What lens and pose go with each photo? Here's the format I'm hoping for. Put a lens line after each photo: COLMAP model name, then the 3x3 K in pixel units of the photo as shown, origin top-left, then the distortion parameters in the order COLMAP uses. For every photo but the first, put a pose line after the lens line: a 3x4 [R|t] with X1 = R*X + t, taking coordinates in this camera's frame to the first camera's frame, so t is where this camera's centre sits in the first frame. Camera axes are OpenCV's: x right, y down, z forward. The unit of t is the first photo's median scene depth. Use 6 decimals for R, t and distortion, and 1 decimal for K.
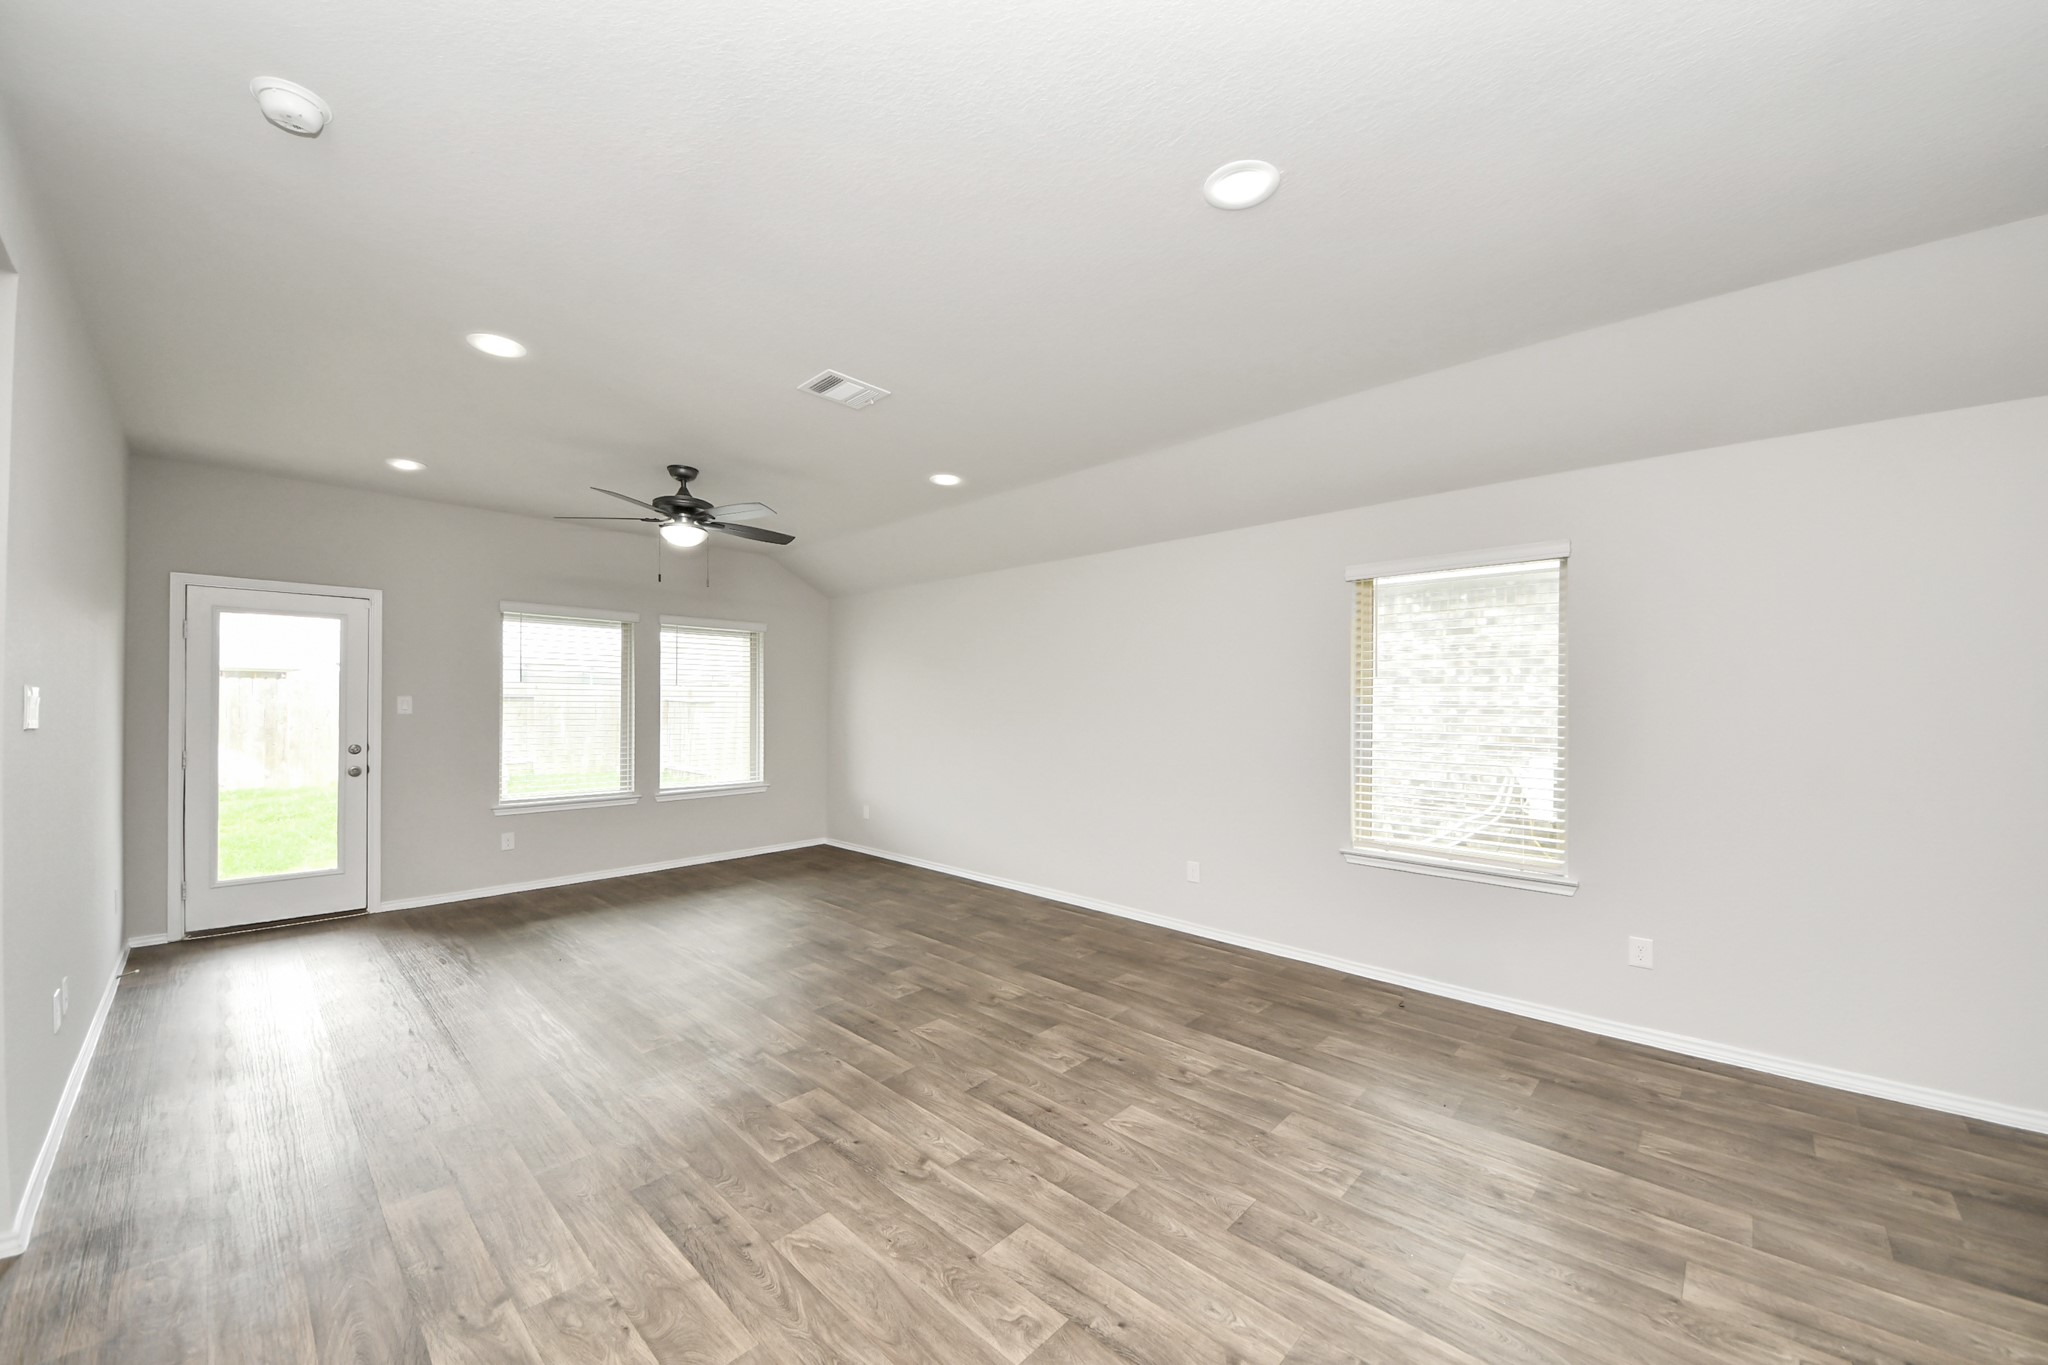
lens RADIAL K [[737.9, 0, 1025.0], [0, 737.9, 697.7], [0, 0, 1]] dist [0.000404, -0.000065]
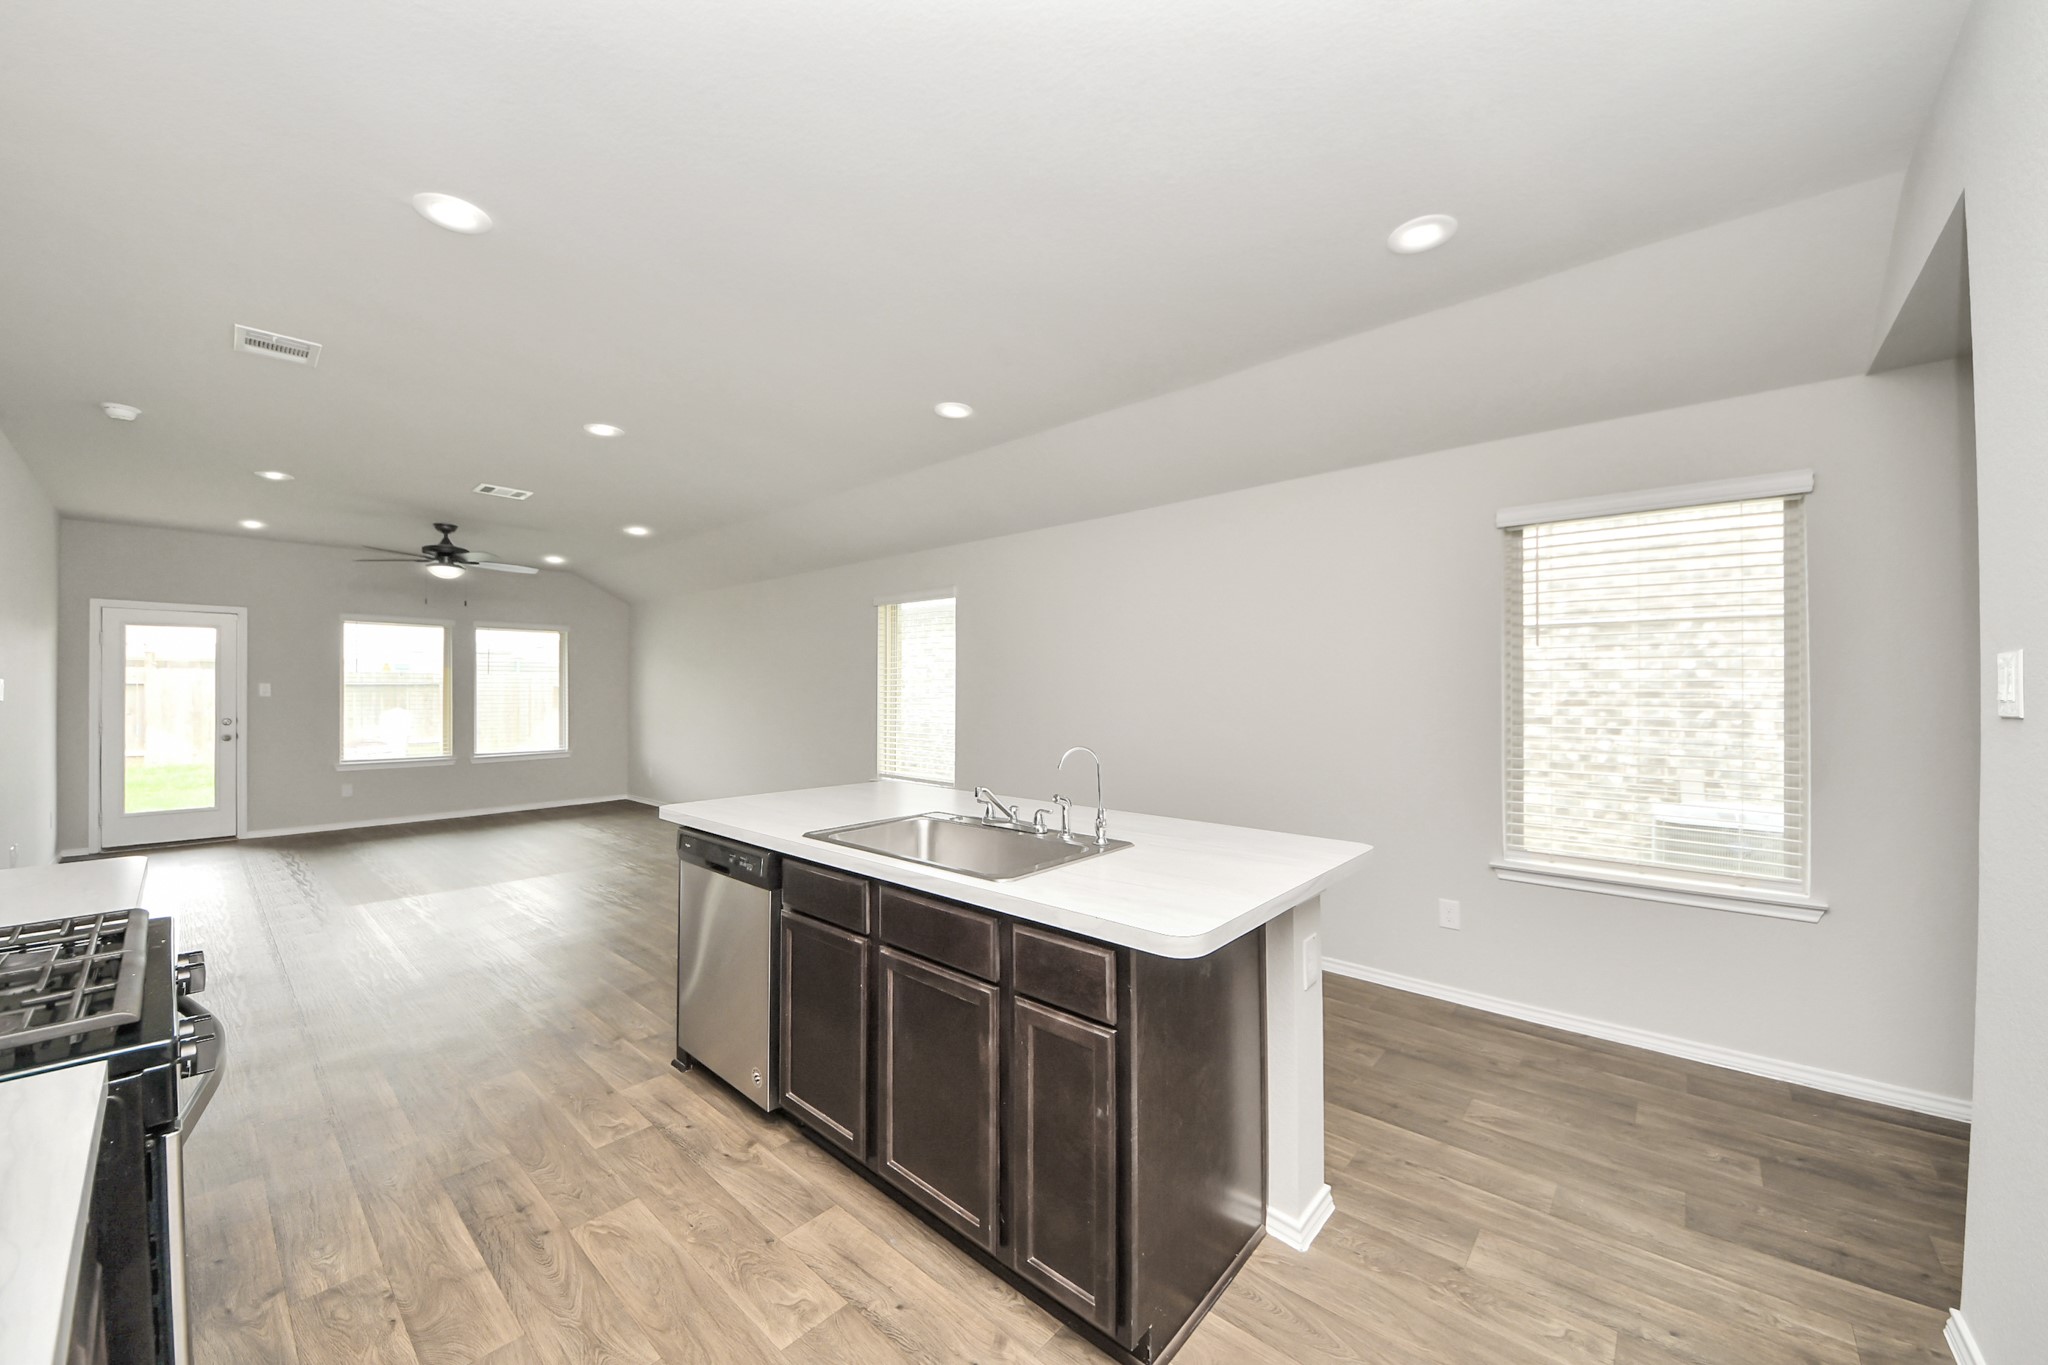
lens RADIAL K [[743.4, 0, 1019.4], [0, 743.4, 683.1], [0, 0, 1]] dist [-0.007595, -0.000151]
pose [[0.999712, -0.005604, 0.023332, 0.634422], [0.005638, 0.999983, -0.001373, 0.009660], [-0.023323, 0.001504, 0.999727, -0.485371]]
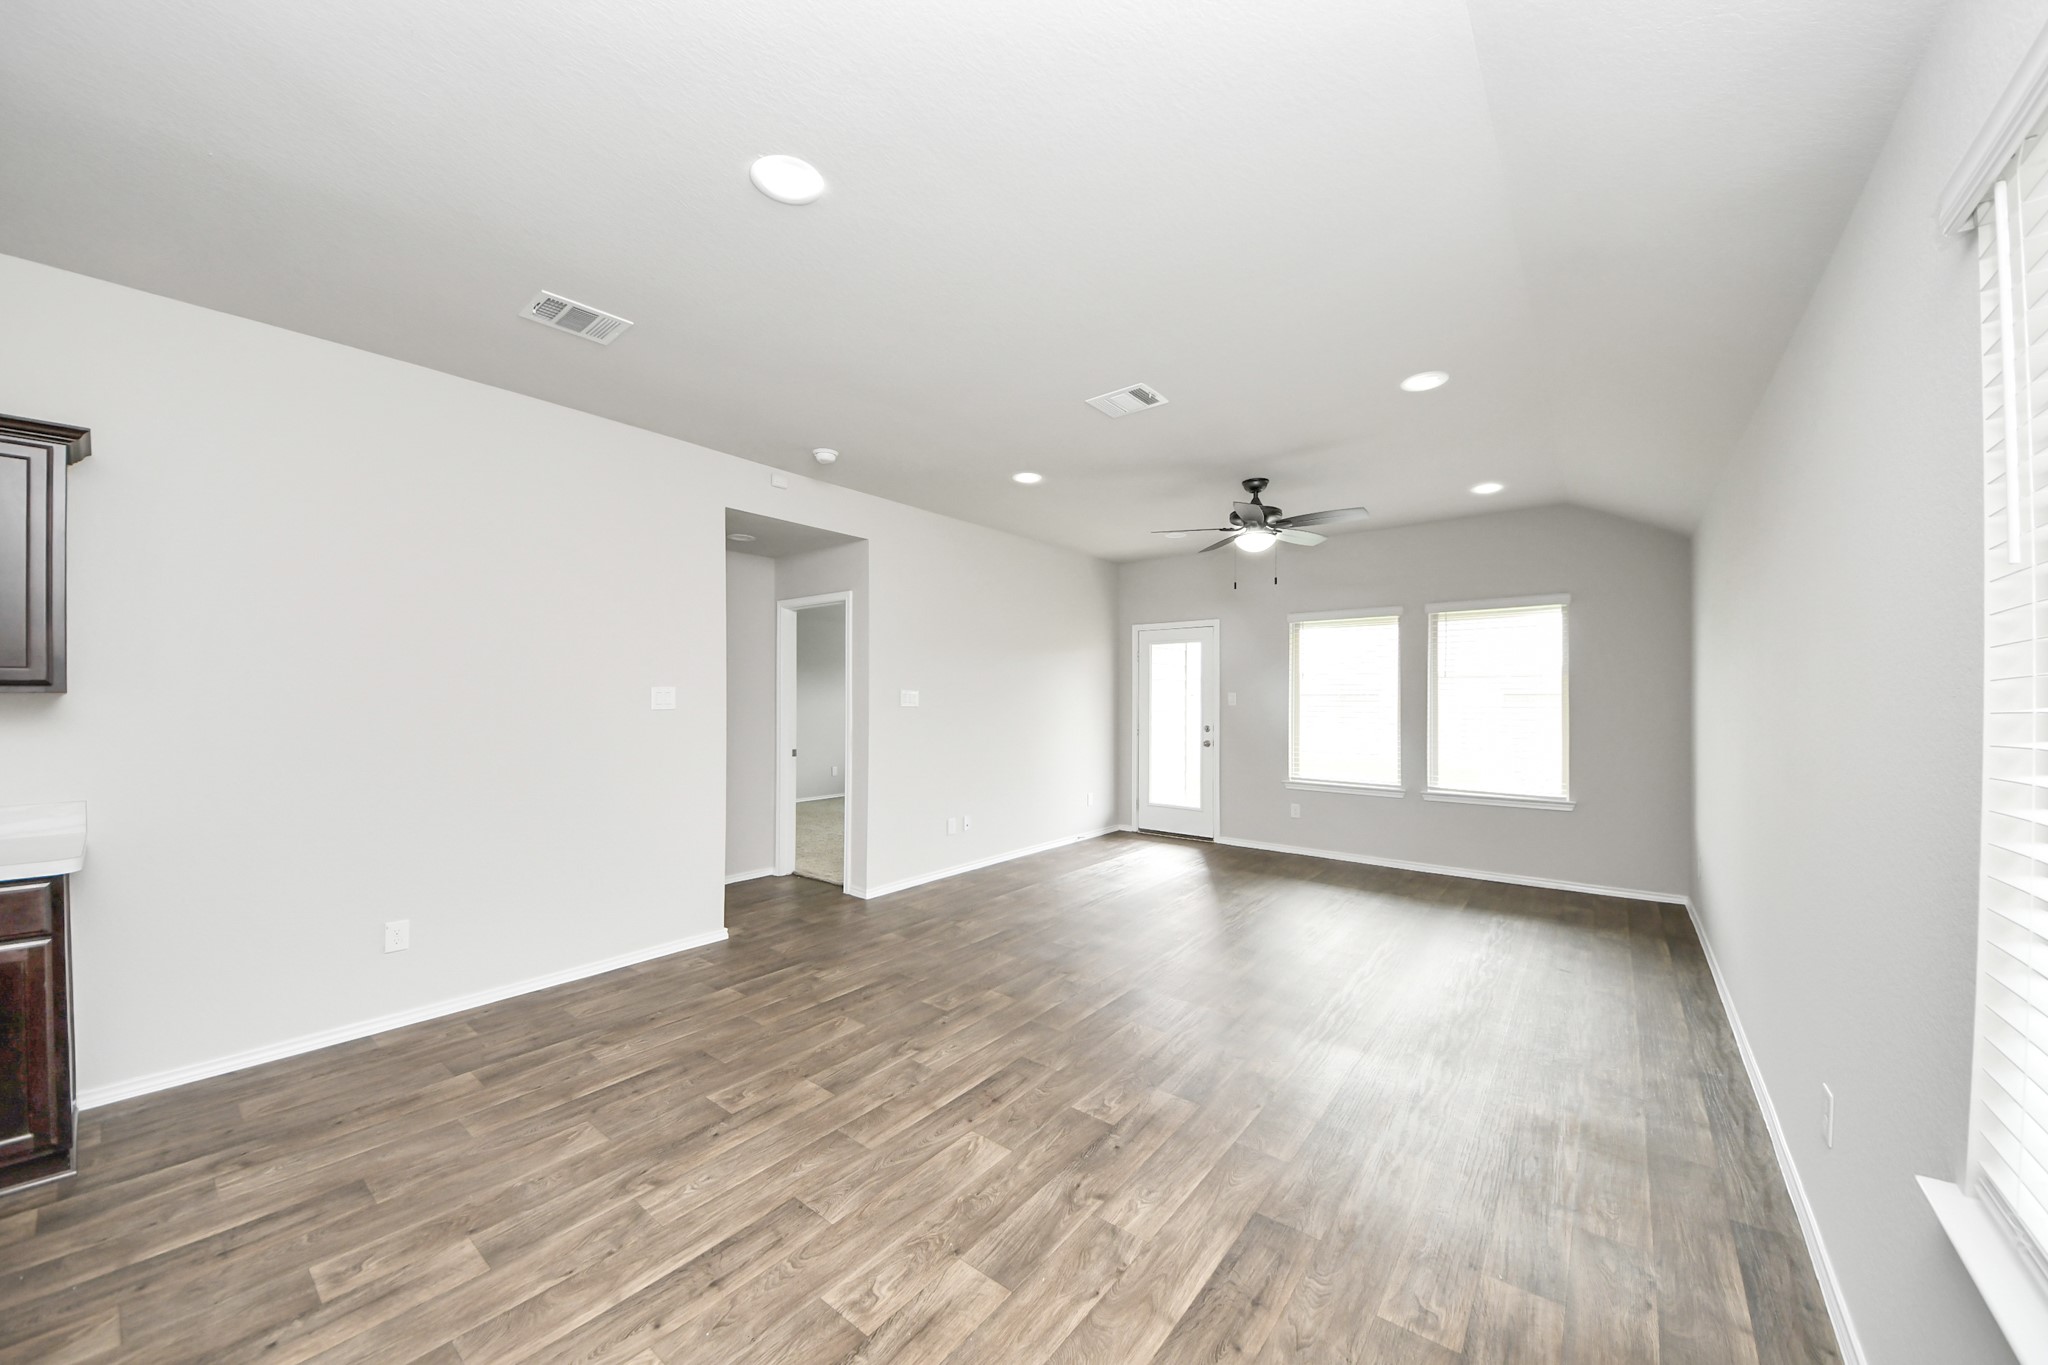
lens RADIAL K [[765.2, 0, 1032.9], [0, 765.2, 688.4], [0, 0, 1]] dist [0.000320, 0.000010]
pose [[0.089076, -0.013877, -0.995928, 0.659189], [0.000934, 0.999904, -0.013849, 0.012971], [0.996024, 0.000303, 0.089081, 0.592200]]
